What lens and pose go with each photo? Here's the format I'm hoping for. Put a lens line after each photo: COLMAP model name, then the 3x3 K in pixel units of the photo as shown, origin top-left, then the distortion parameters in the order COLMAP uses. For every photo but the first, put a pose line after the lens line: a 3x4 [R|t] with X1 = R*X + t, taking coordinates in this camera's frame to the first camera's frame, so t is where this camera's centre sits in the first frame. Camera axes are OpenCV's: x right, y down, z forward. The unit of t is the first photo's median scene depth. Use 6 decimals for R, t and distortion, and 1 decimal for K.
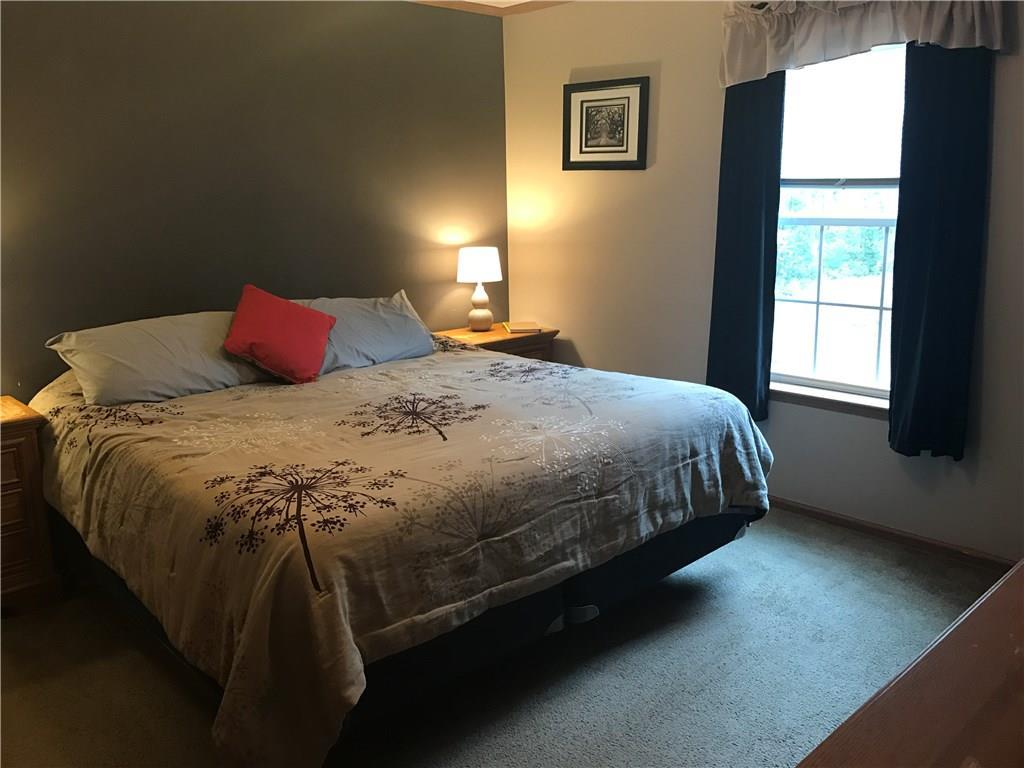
lens RADIAL K [[819.5, 0, 517.1], [0, 819.5, 384.4], [0, 0, 1]] dist [-0.067809, -0.012609]
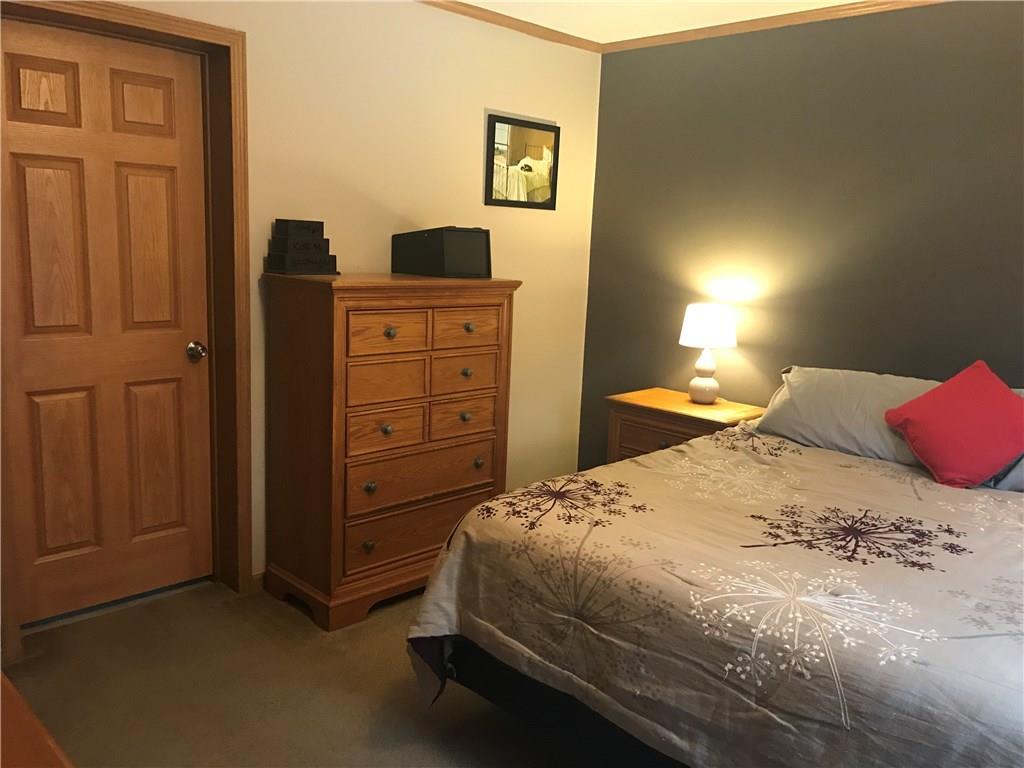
lens RADIAL K [[819.5, 0, 519.7], [0, 819.5, 377.7], [0, 0, 1]] dist [-0.067809, -0.012609]
pose [[0.032614, 0.187707, -0.981683, 0.776992], [-0.271853, 0.946841, 0.172013, -0.198636], [0.961786, 0.261264, 0.081909, 0.767354]]
